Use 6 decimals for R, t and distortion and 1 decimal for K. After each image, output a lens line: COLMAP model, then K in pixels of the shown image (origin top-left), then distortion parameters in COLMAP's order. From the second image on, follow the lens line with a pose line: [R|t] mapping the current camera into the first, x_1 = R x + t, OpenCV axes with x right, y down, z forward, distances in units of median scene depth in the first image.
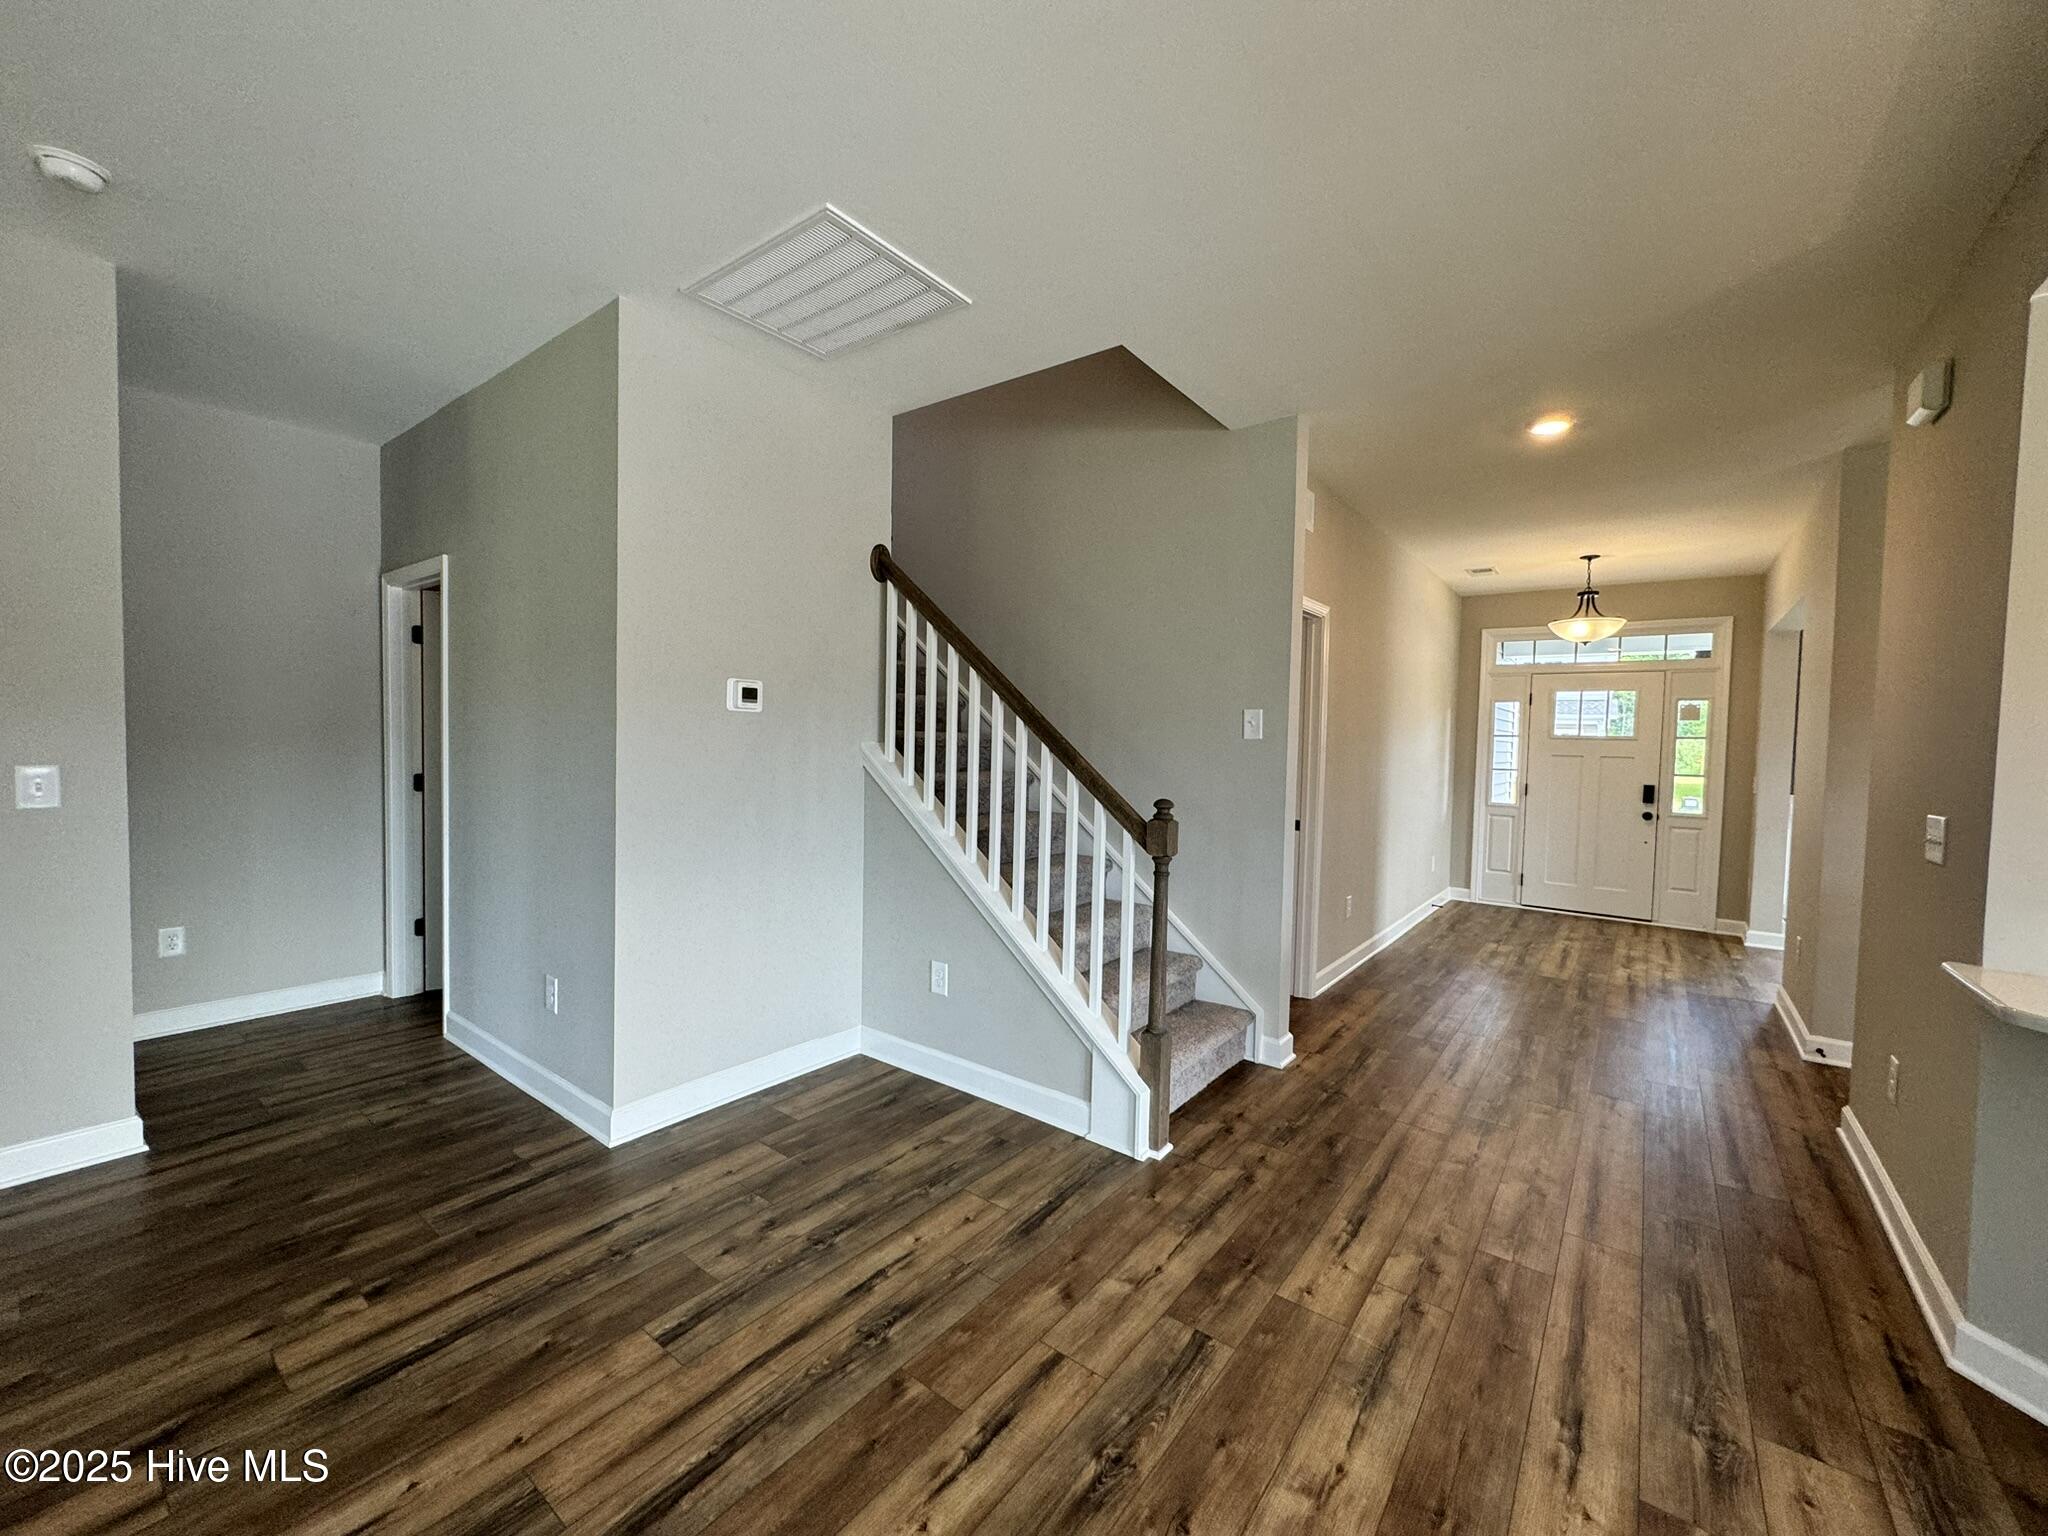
lens RADIAL K [[816.4, 0, 1024.0], [0, 816.4, 768.0], [0, 0, 1]] dist [-0.001555, 0.000007]
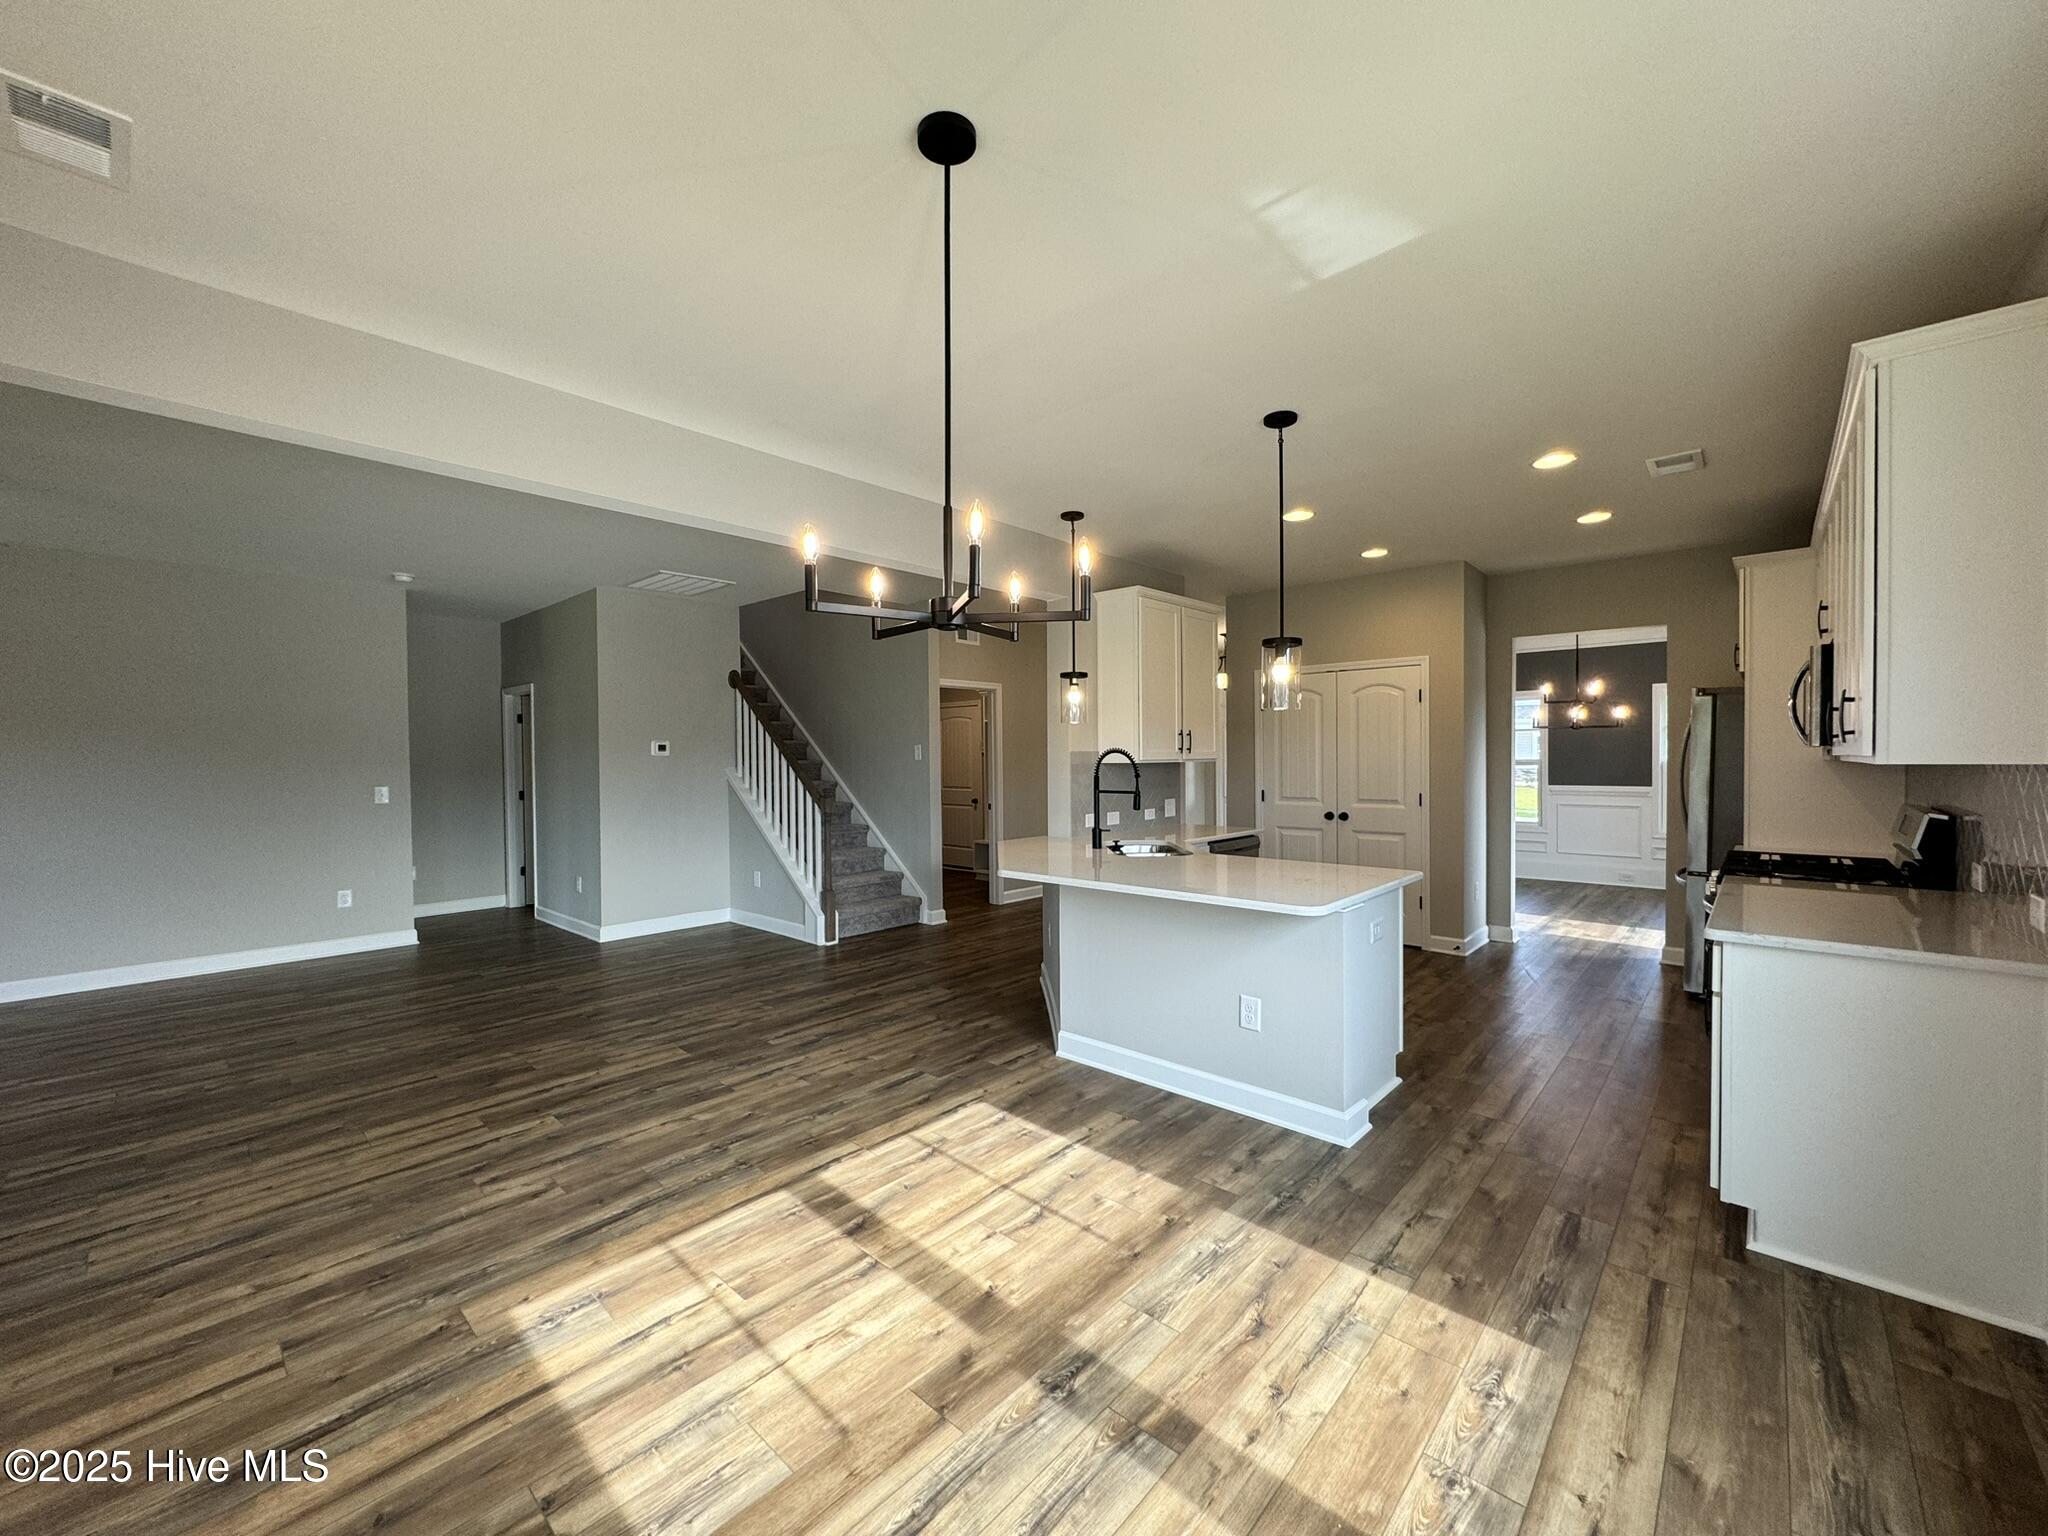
lens RADIAL K [[818.3, 0, 1024.0], [0, 818.3, 768.0], [0, 0, 1]] dist [-0.002319, -0.000405]
pose [[0.995707, -0.031791, -0.086932, 0.854531], [0.029590, 0.999211, -0.026492, 0.053479], [0.087705, 0.023806, 0.995862, -1.150203]]
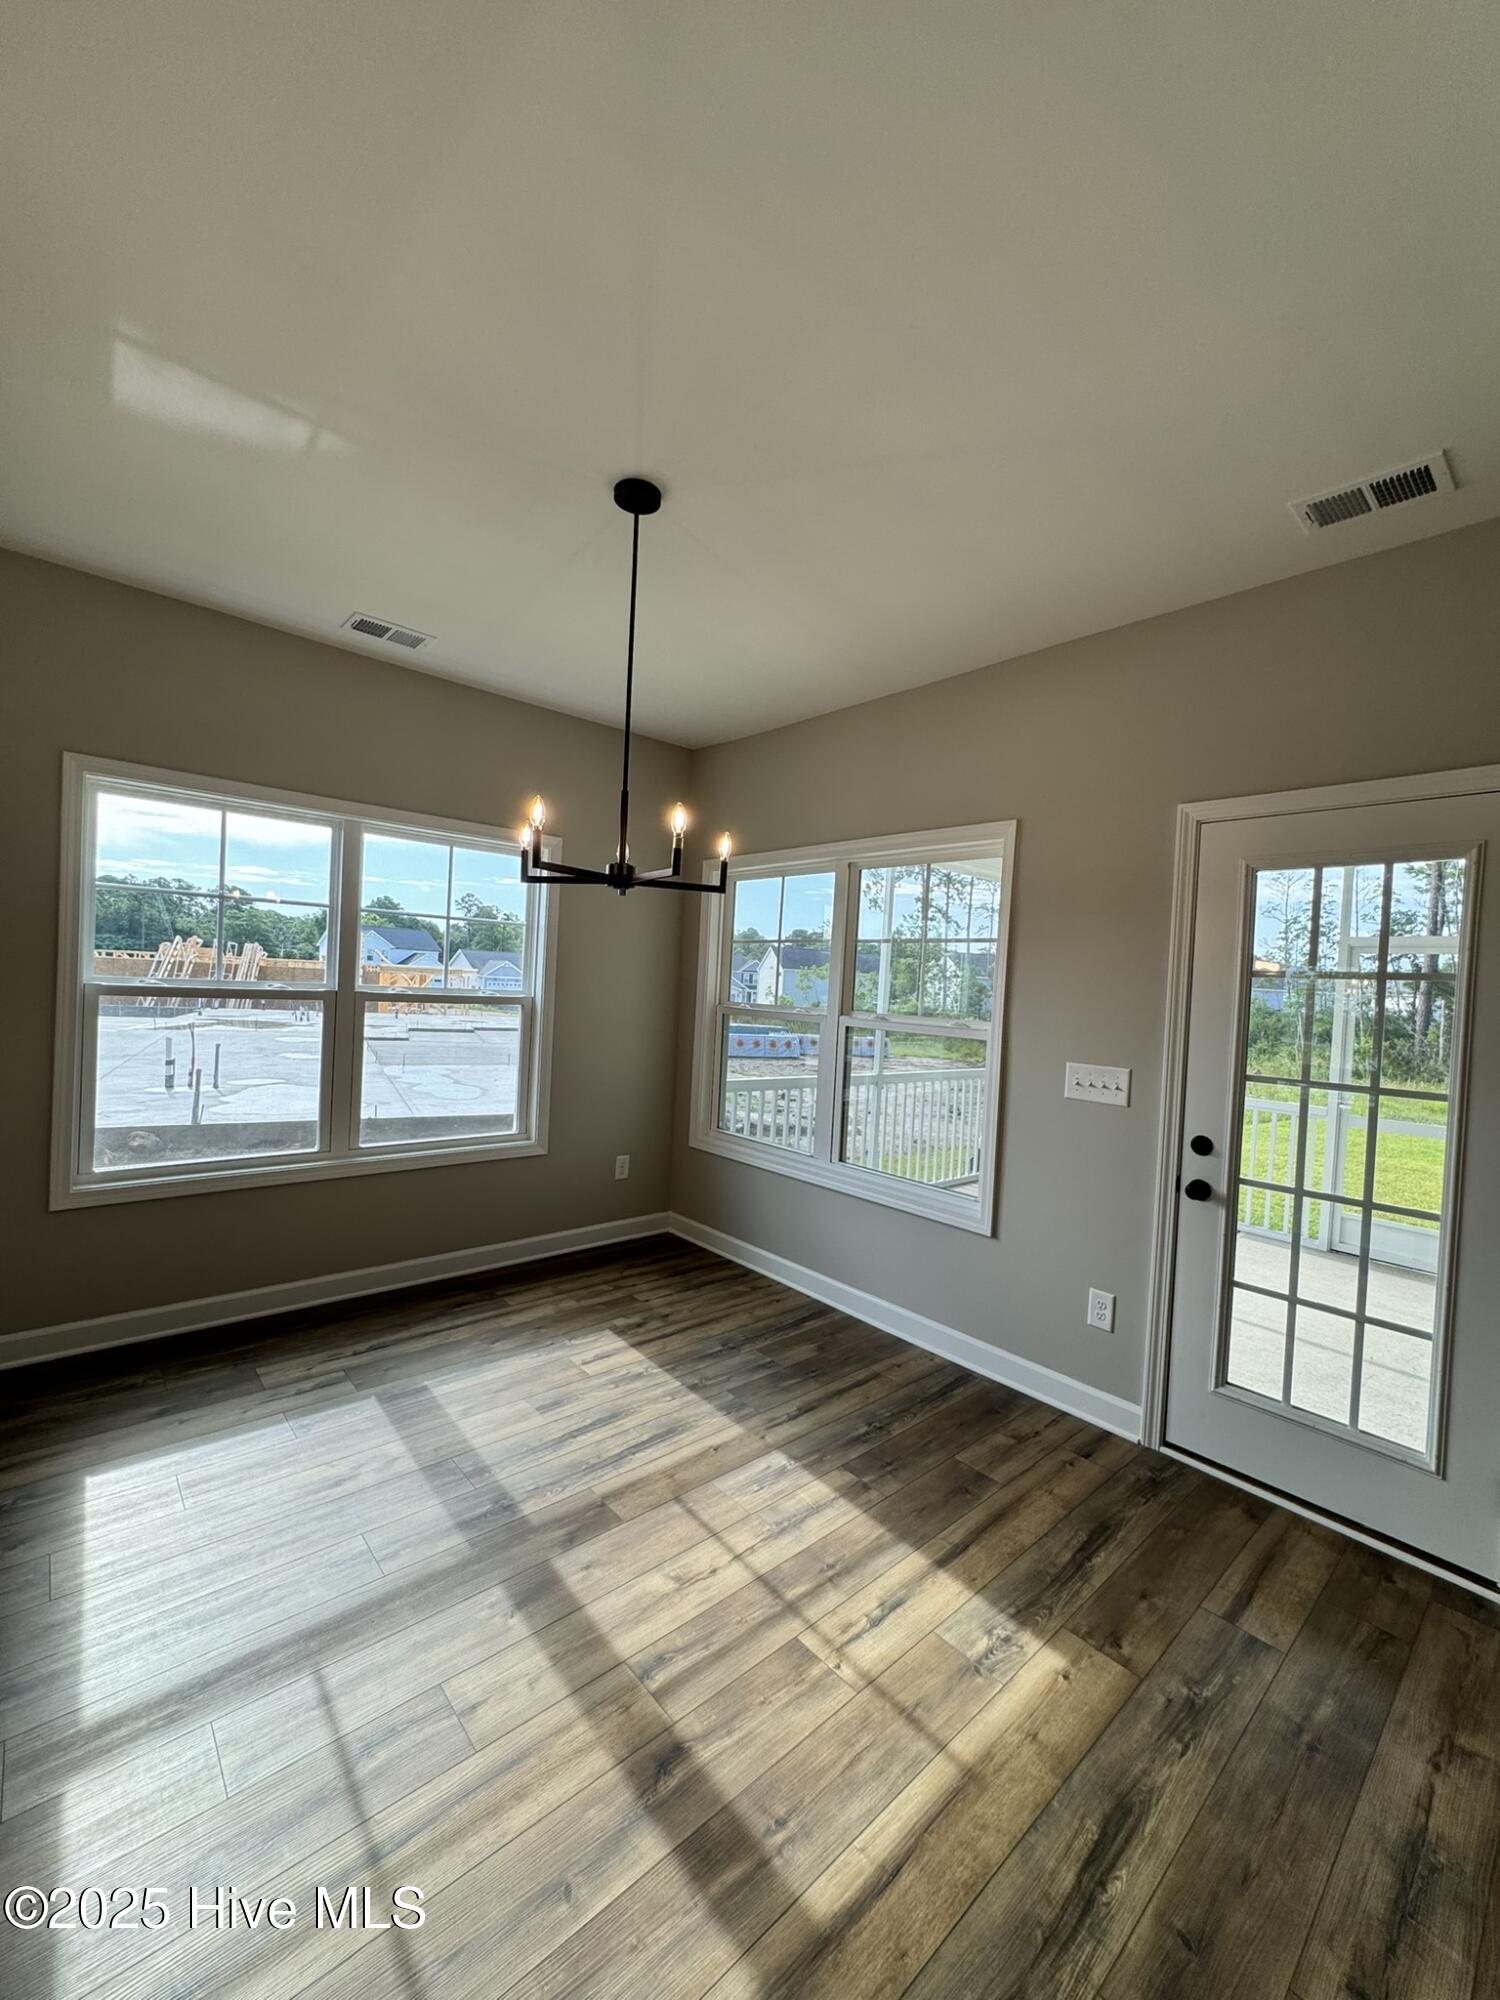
lens RADIAL K [[797.3, 0, 750.0], [0, 797.3, 1000.0], [0, 0, 1]] dist [-0.001555, 0.000007]
pose [[-0.979589, -0.082684, 0.183218, 0.489825], [-0.071753, 0.995268, 0.065522, -0.019883], [-0.187769, 0.051038, -0.980886, 0.150529]]
